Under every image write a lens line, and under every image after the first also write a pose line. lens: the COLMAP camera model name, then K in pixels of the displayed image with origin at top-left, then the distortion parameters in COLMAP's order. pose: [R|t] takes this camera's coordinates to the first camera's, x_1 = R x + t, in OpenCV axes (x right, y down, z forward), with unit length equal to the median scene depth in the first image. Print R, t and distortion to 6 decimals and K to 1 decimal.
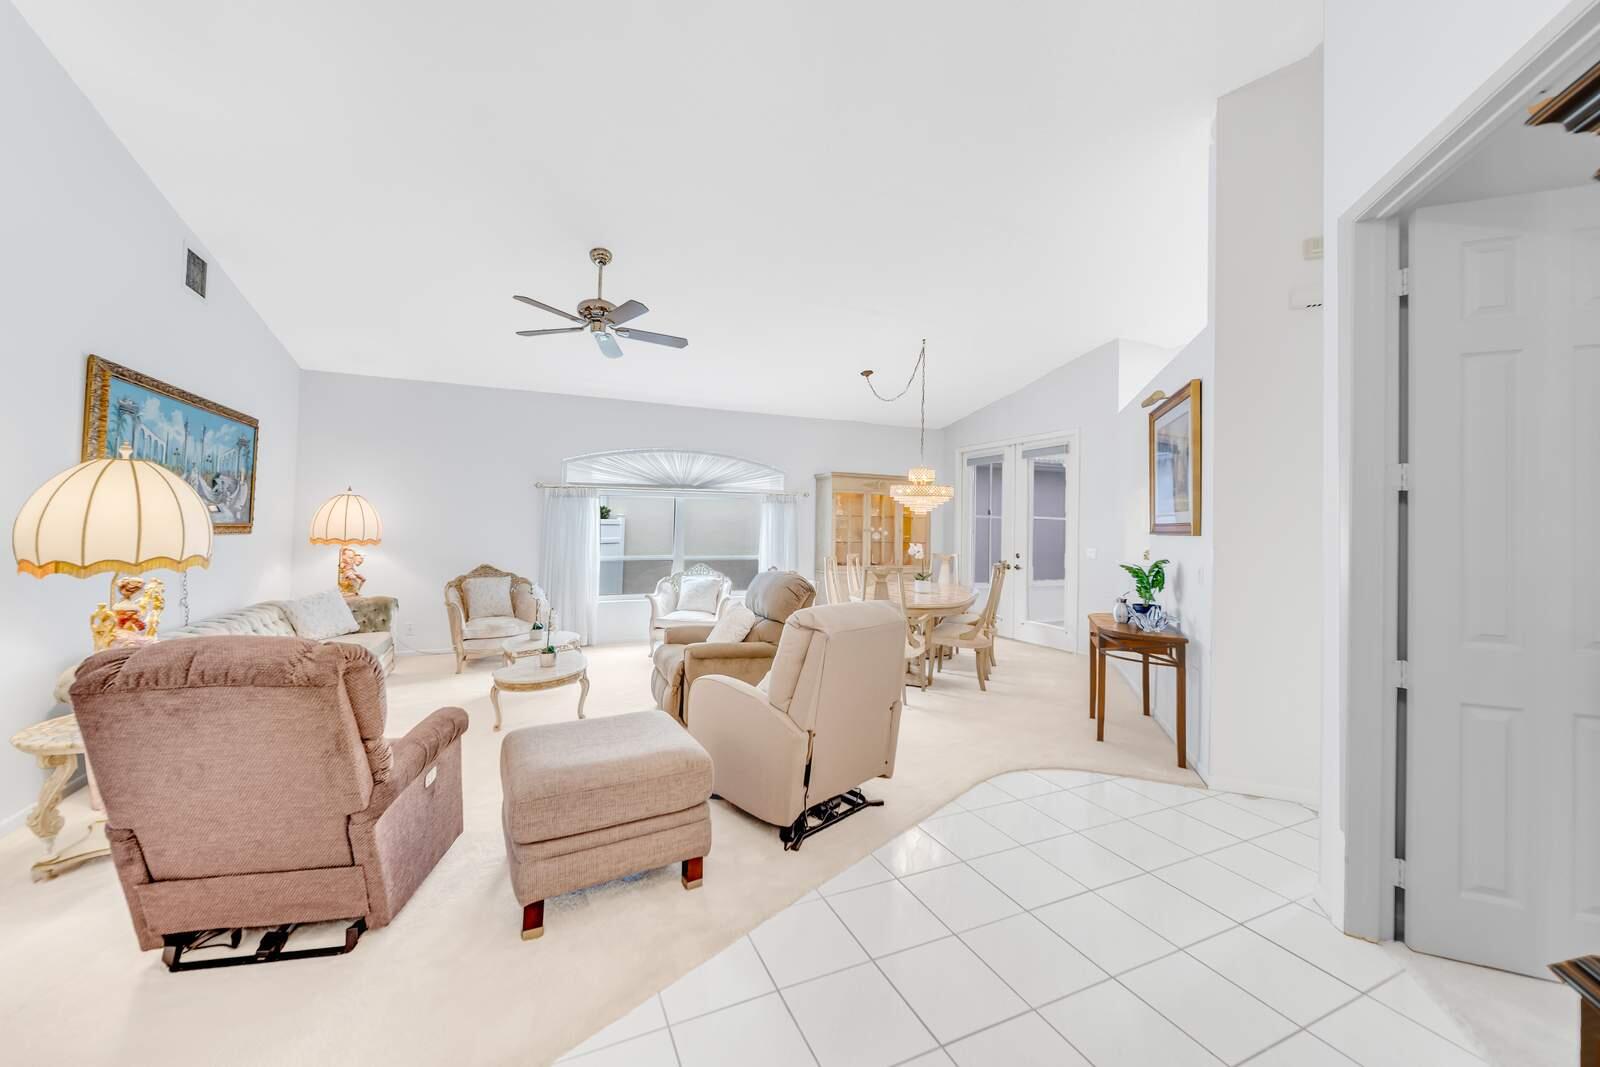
lens RADIAL K [[565.9, 0, 759.6], [0, 565.9, 515.1], [0, 0, 1]] dist [0.000825, 0.000007]
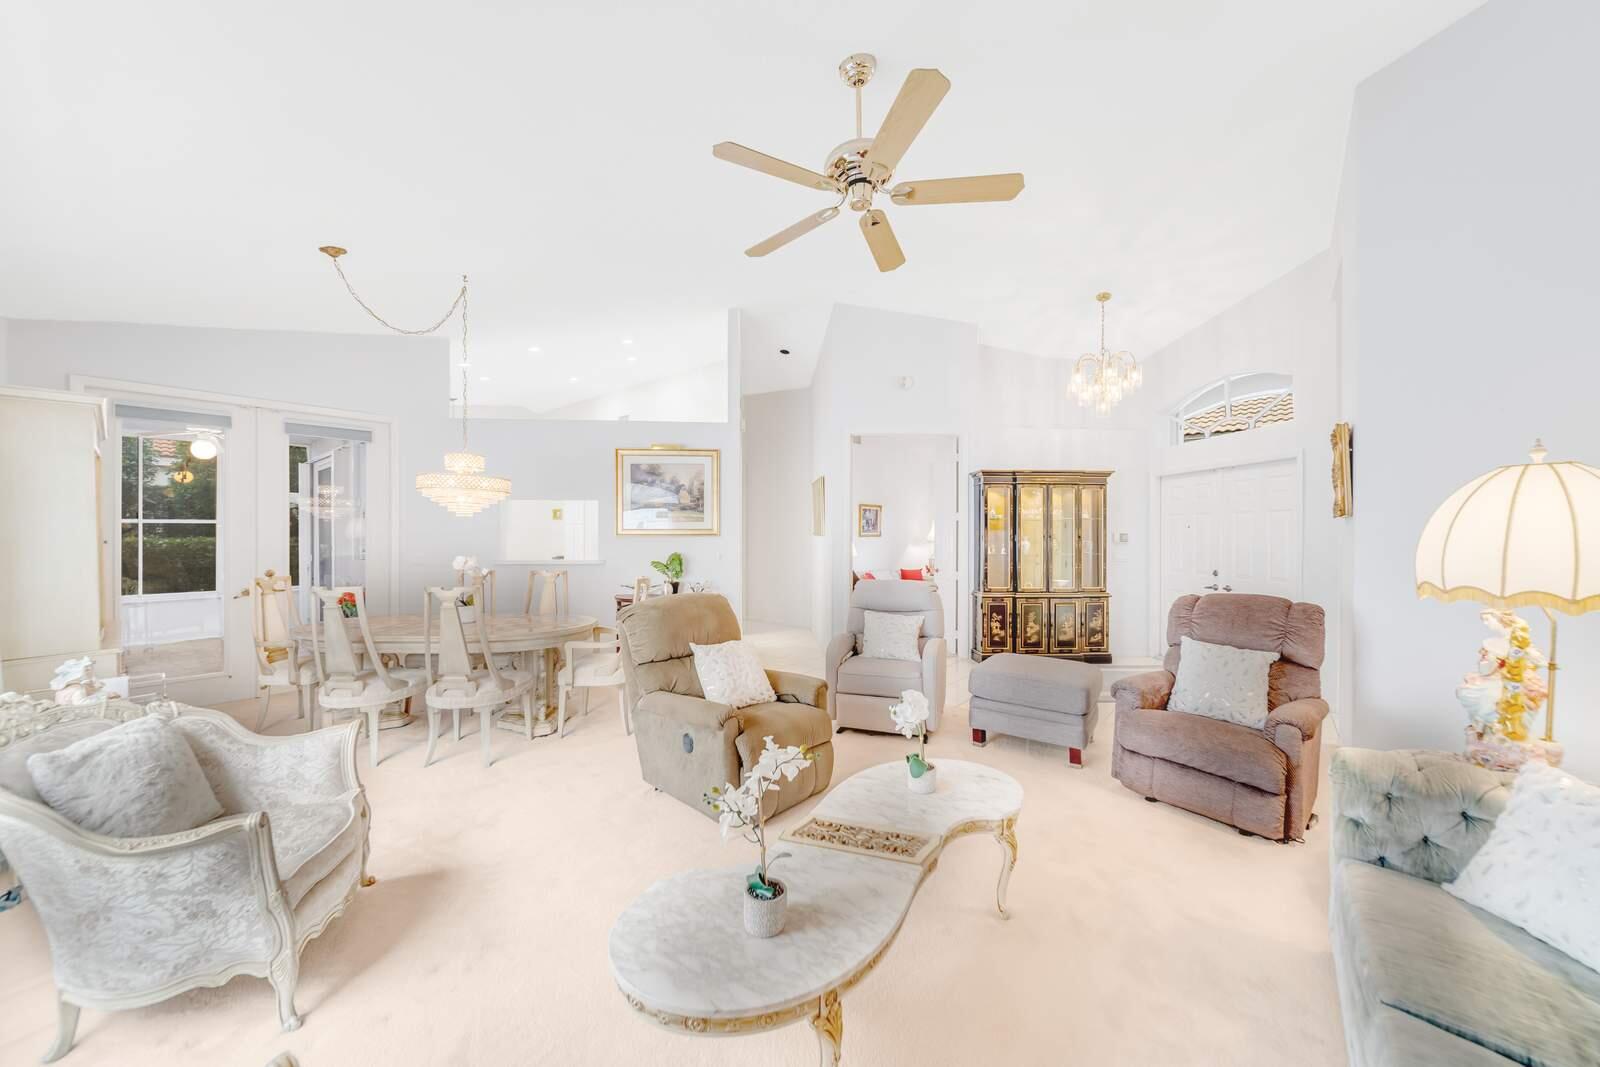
lens RADIAL K [[562.8, 0, 792.3], [0, 562.8, 537.0], [0, 0, 1]] dist [0.002636, 0.000084]
pose [[-0.461044, -0.020143, 0.887149, -0.766208], [-0.021175, 0.999707, 0.011694, 0.010304], [-0.887125, -0.013394, -0.461336, 1.325495]]
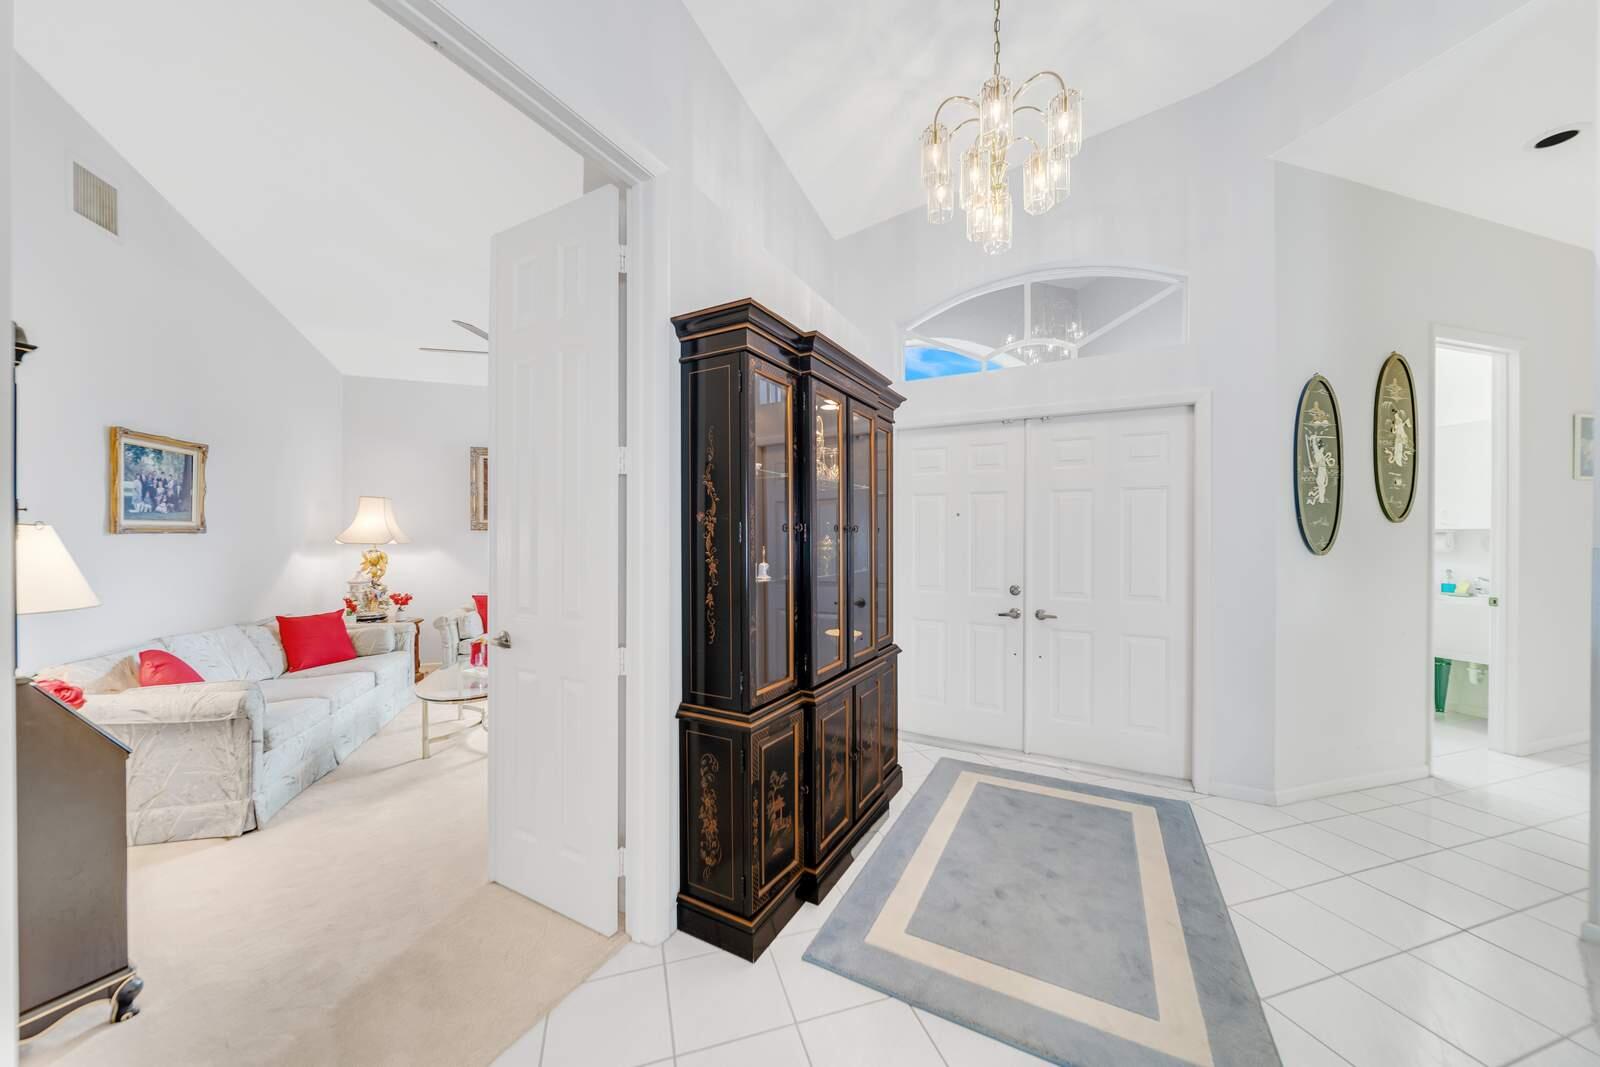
lens RADIAL K [[562.8, 0, 792.3], [0, 562.8, 537.0], [0, 0, 1]] dist [0.002636, 0.000084]
pose [[-0.994750, -0.017753, 0.100785, 0.226369], [-0.018811, 0.999777, -0.009564, 0.027471], [-0.100593, -0.011410, -0.994862, 0.638392]]
